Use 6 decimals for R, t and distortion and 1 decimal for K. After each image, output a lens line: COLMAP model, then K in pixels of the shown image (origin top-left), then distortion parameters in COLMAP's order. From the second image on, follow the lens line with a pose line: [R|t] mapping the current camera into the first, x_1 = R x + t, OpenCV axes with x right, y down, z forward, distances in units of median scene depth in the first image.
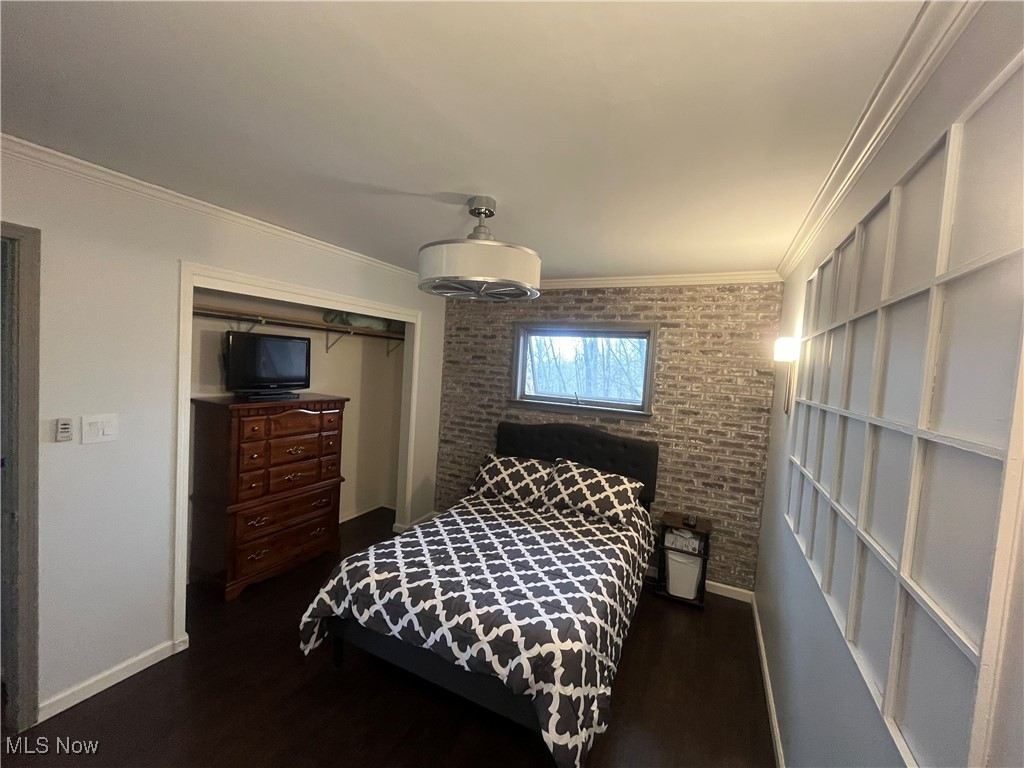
lens RADIAL K [[412.4, 0, 510.1], [0, 412.4, 384.5], [0, 0, 1]] dist [-0.017132, -0.000099]
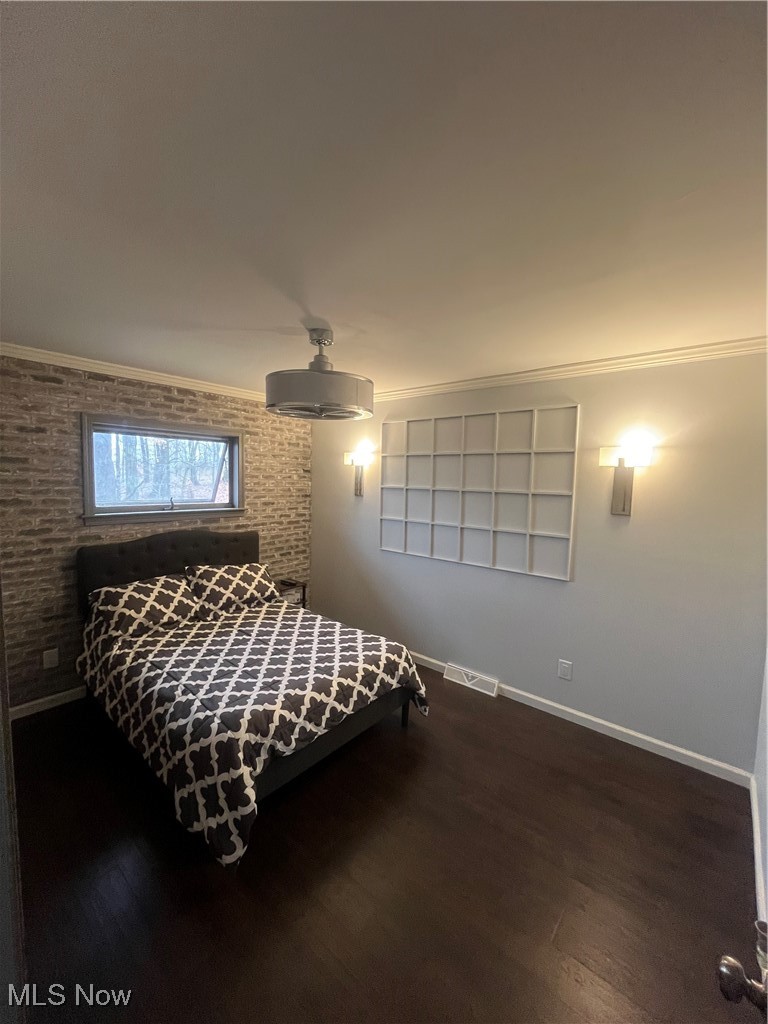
lens RADIAL K [[412.4, 0, 382.6], [0, 412.4, 511.6], [0, 0, 1]] dist [-0.017132, -0.000099]
pose [[0.235130, -0.133454, 0.962758, -0.693485], [0.035589, 0.991047, 0.128683, -0.057243], [-0.971312, 0.004006, 0.237775, 0.335935]]
